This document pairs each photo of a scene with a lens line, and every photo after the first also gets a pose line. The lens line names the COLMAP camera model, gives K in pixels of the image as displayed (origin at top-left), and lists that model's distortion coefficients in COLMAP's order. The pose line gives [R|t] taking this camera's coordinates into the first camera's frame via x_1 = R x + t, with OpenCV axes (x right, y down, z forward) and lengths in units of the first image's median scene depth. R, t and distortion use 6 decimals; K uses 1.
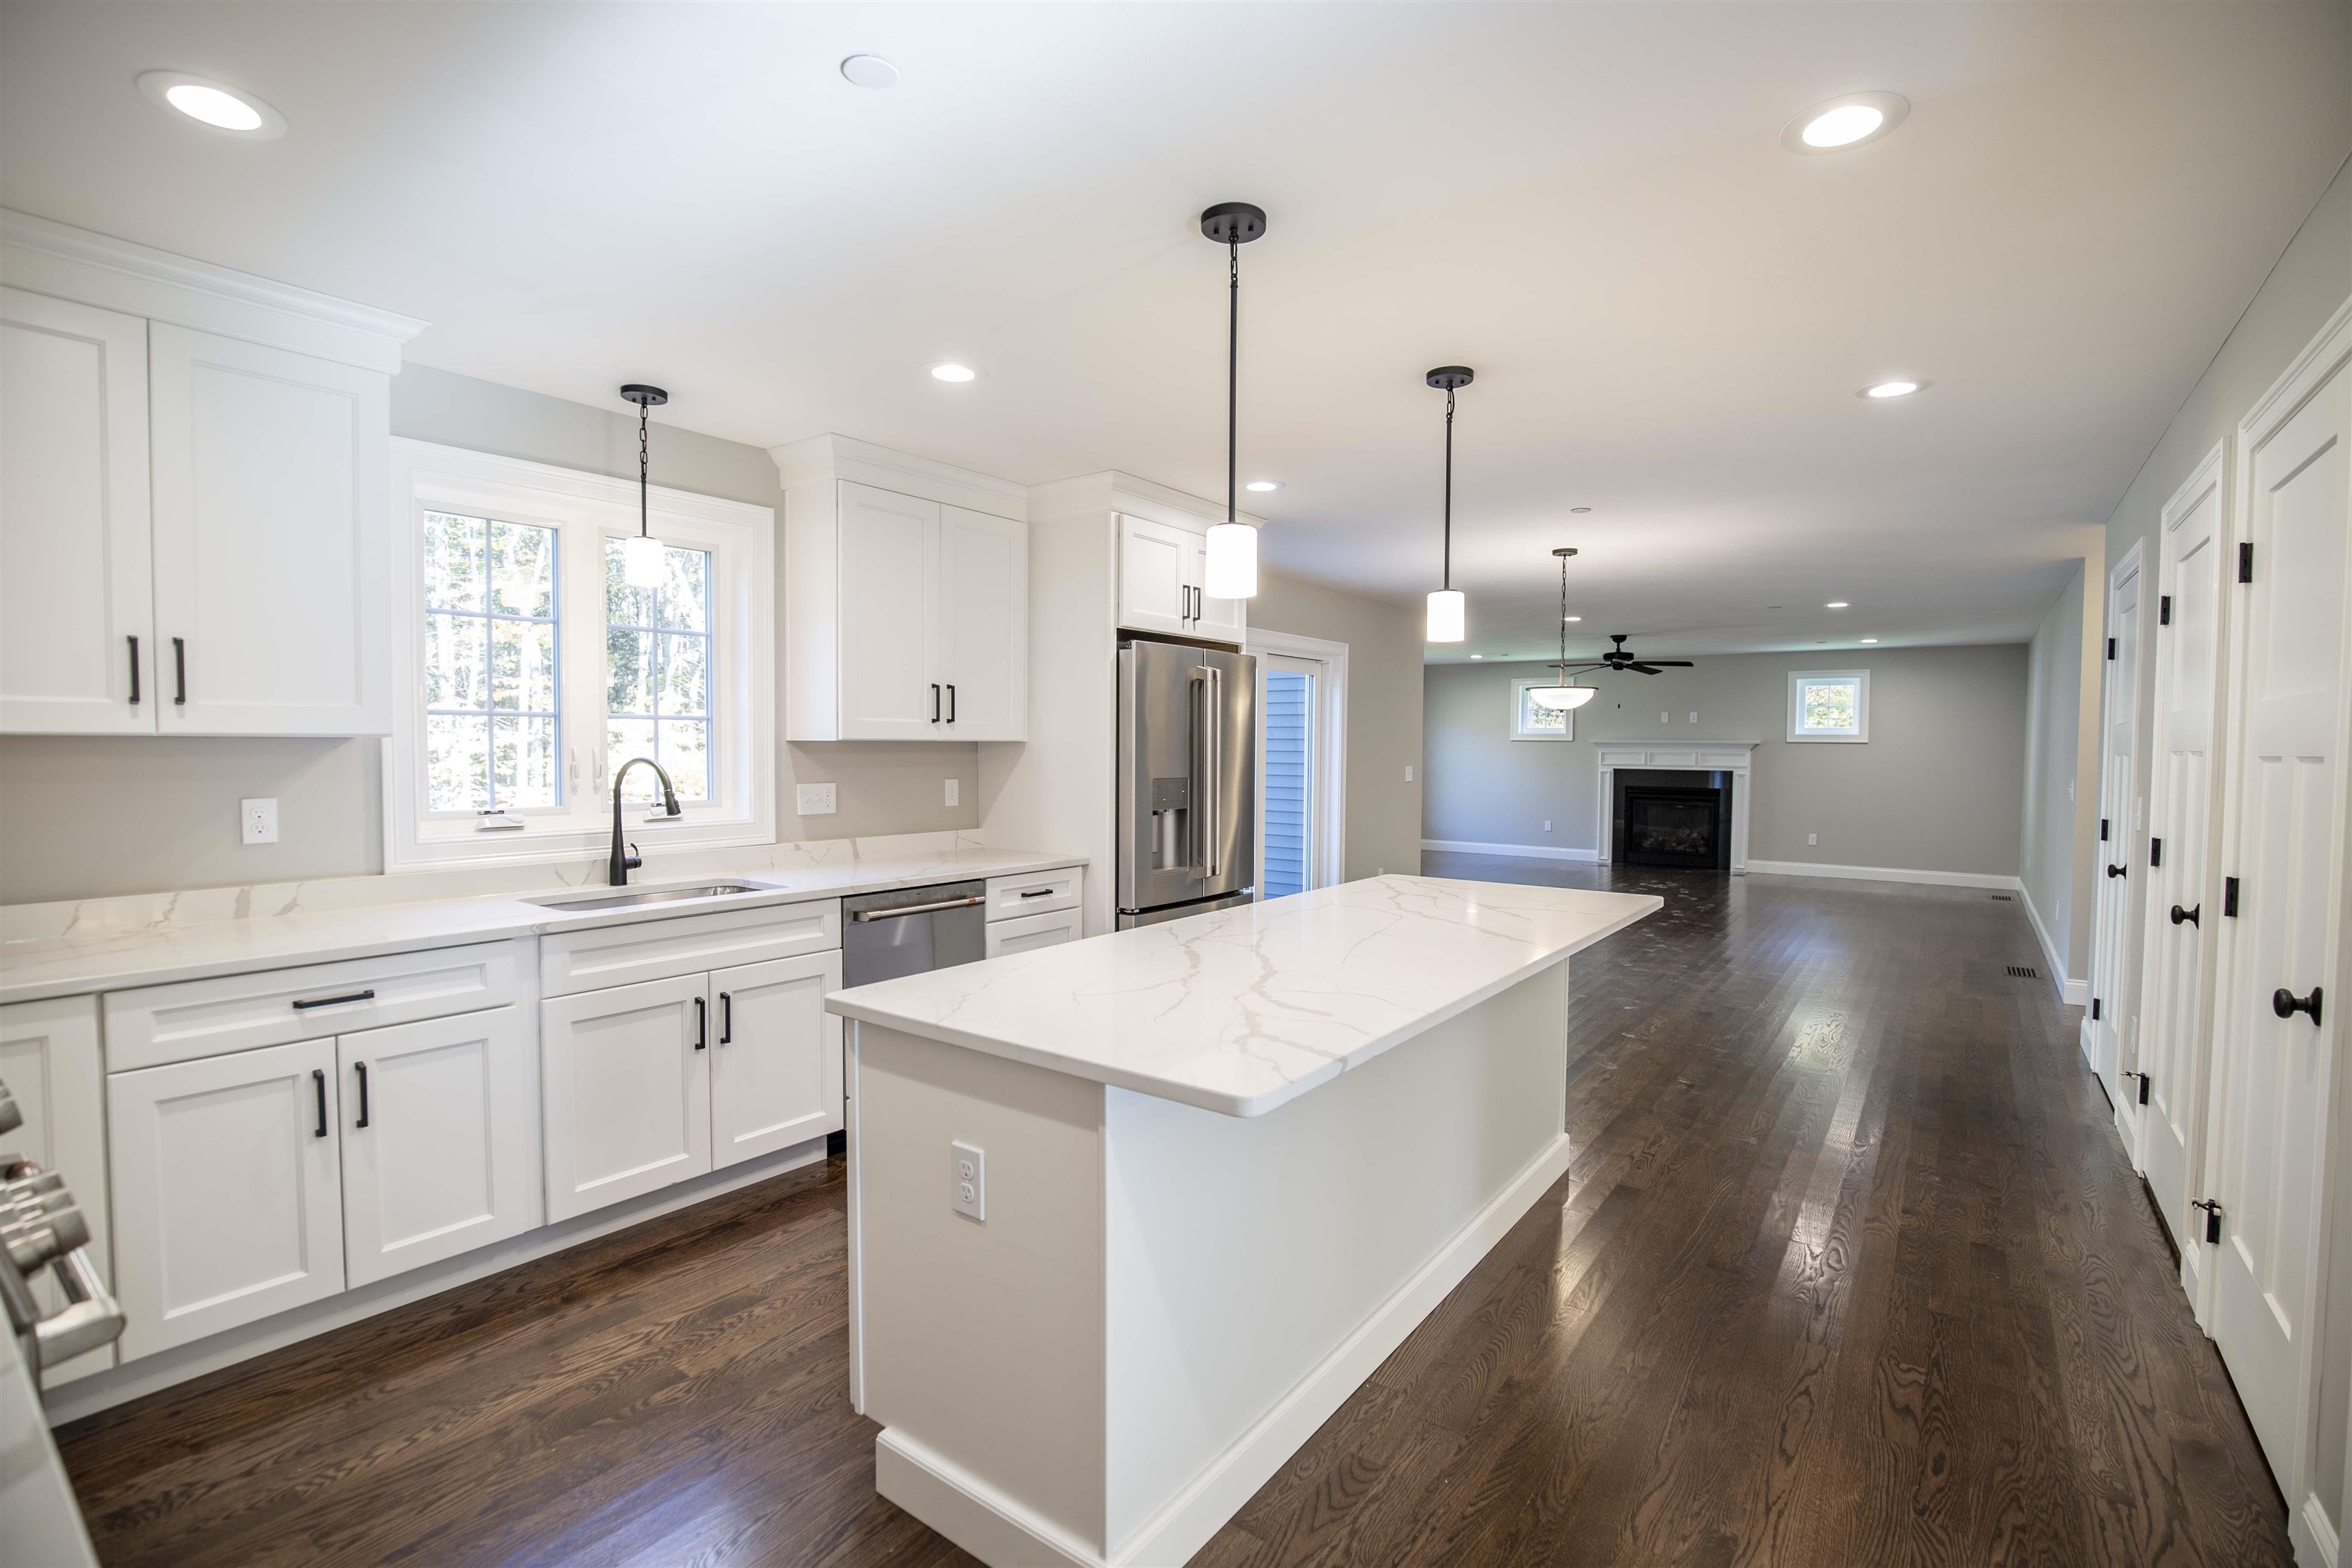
lens RADIAL K [[1067.4, 0, 1185.5], [0, 1067.4, 787.4], [0, 0, 1]] dist [-0.028889, 0.000052]
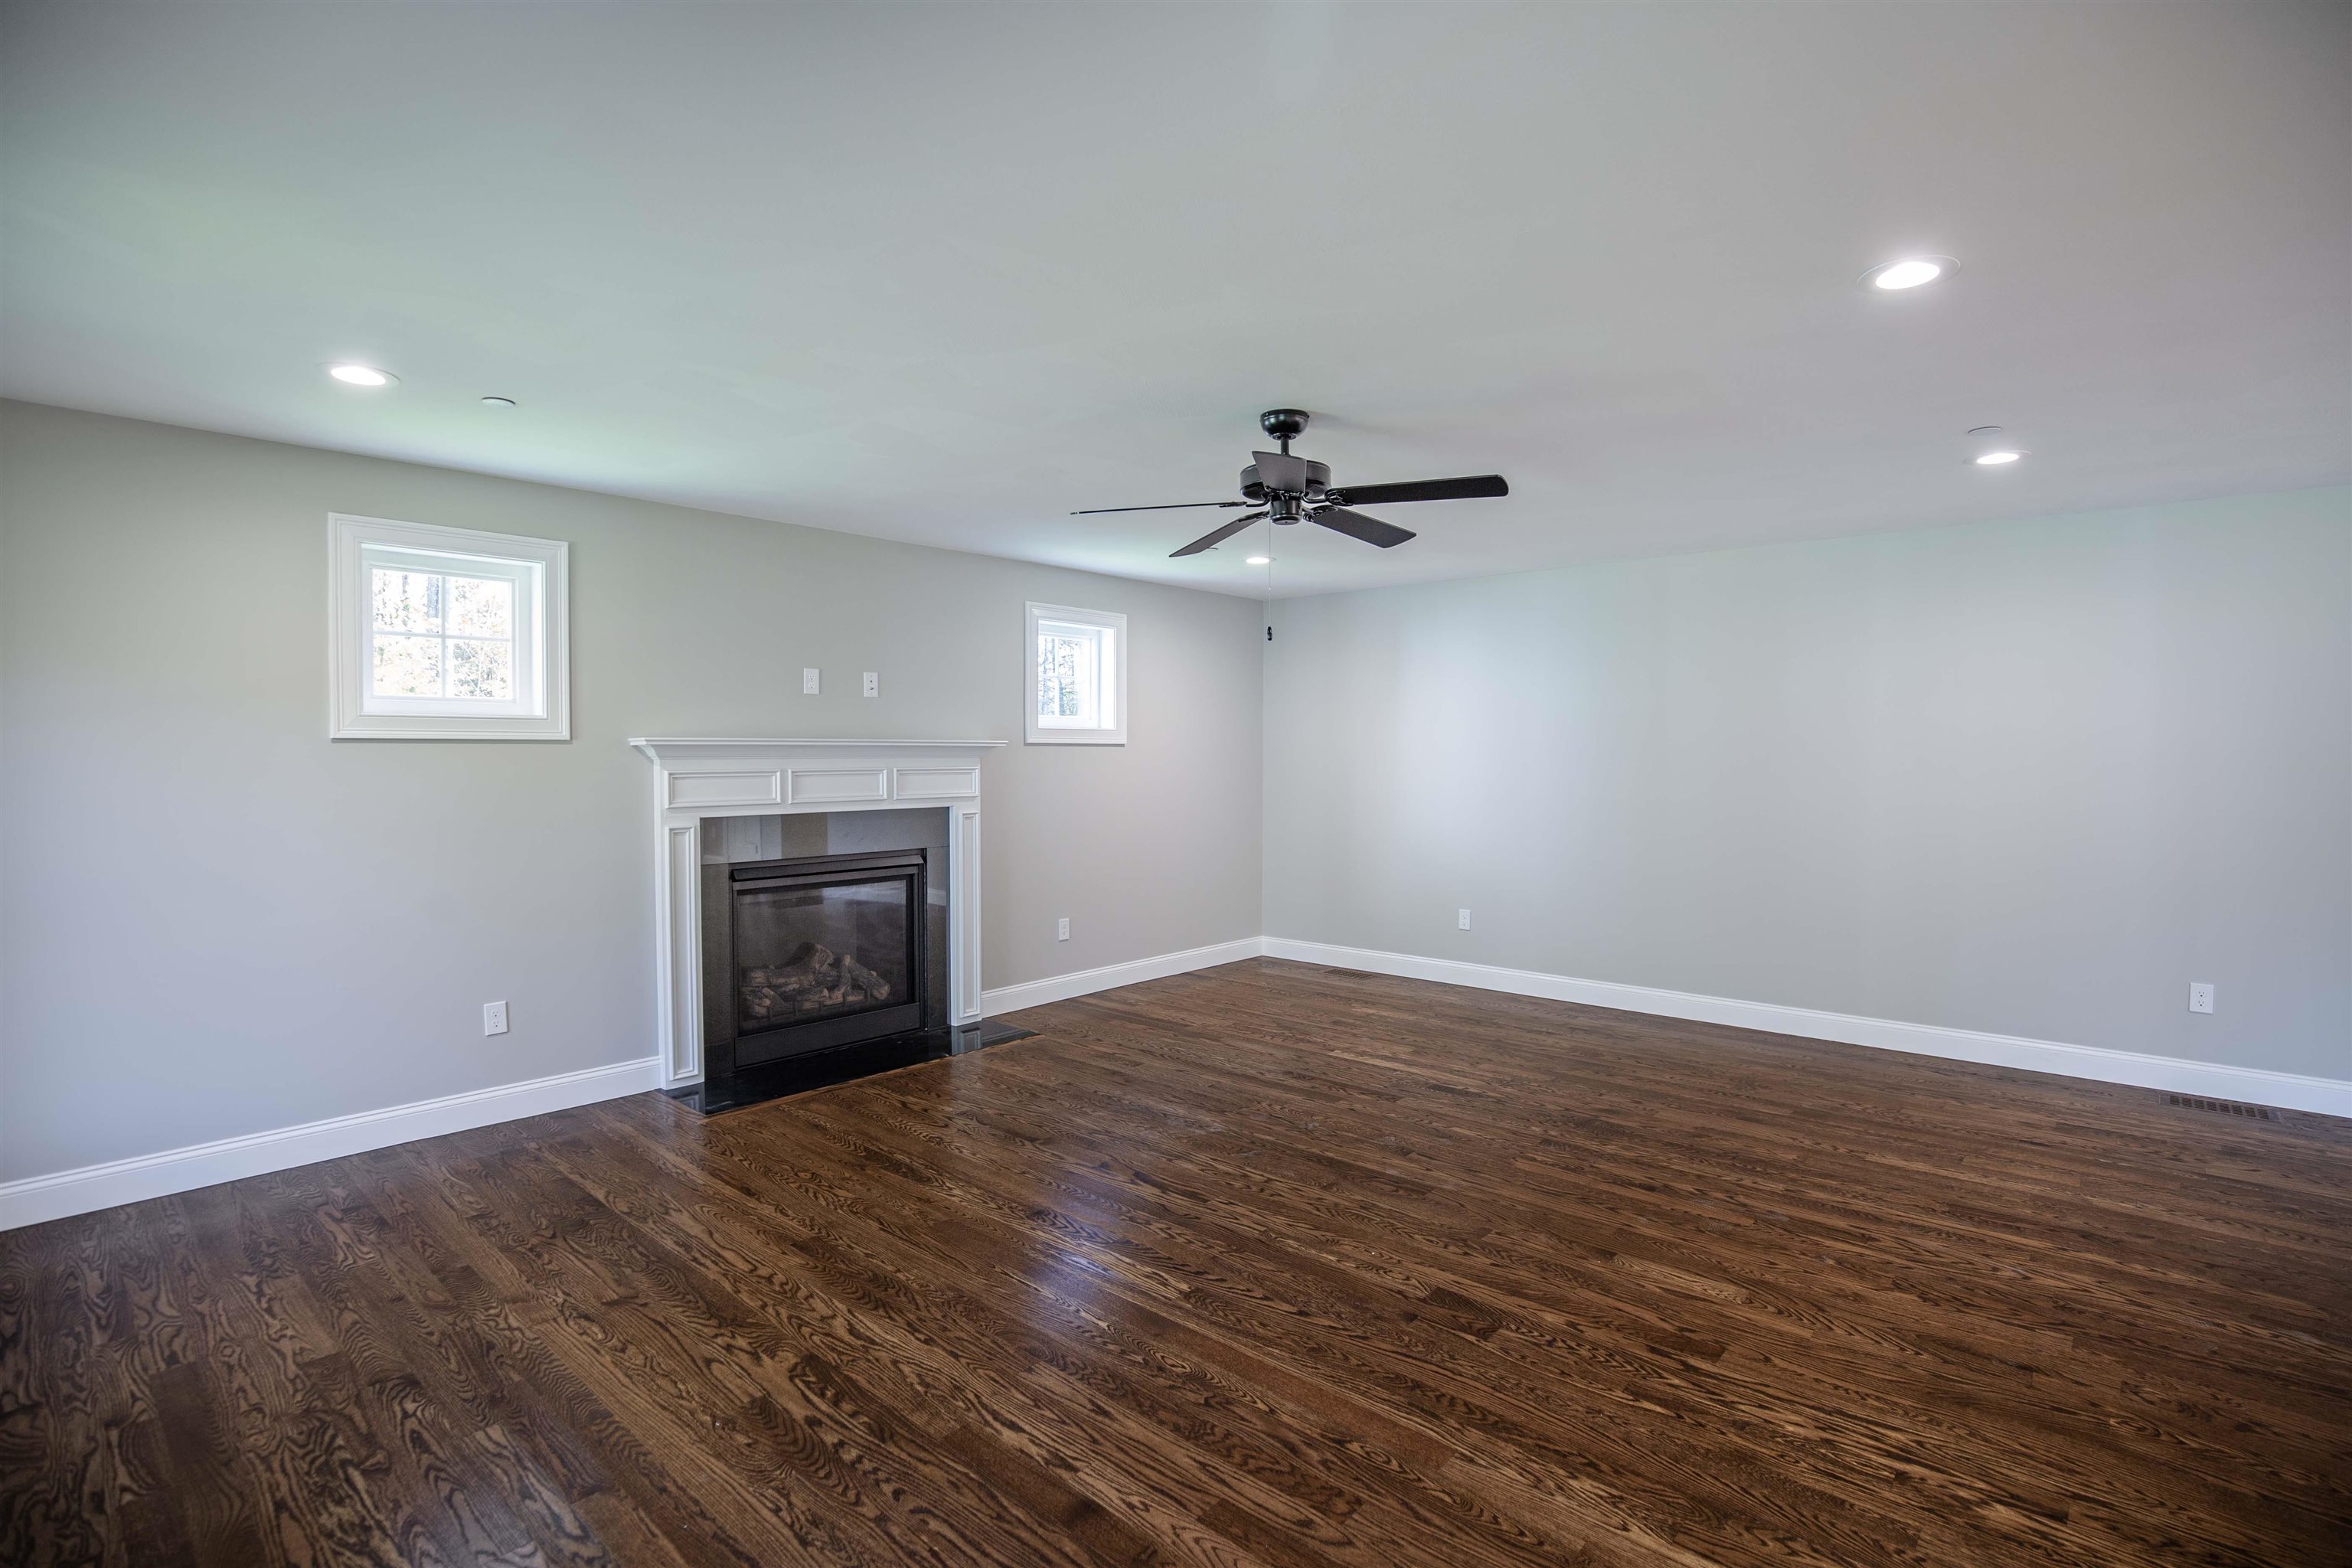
lens RADIAL K [[1094.2, 0, 1188.0], [0, 1094.2, 785.0], [0, 0, 1]] dist [-0.033877, 0.000138]
pose [[0.103485, -0.036741, 0.993952, 0.062472], [0.043385, 0.998533, 0.032393, -0.035557], [-0.993684, 0.039771, 0.104927, 0.851742]]
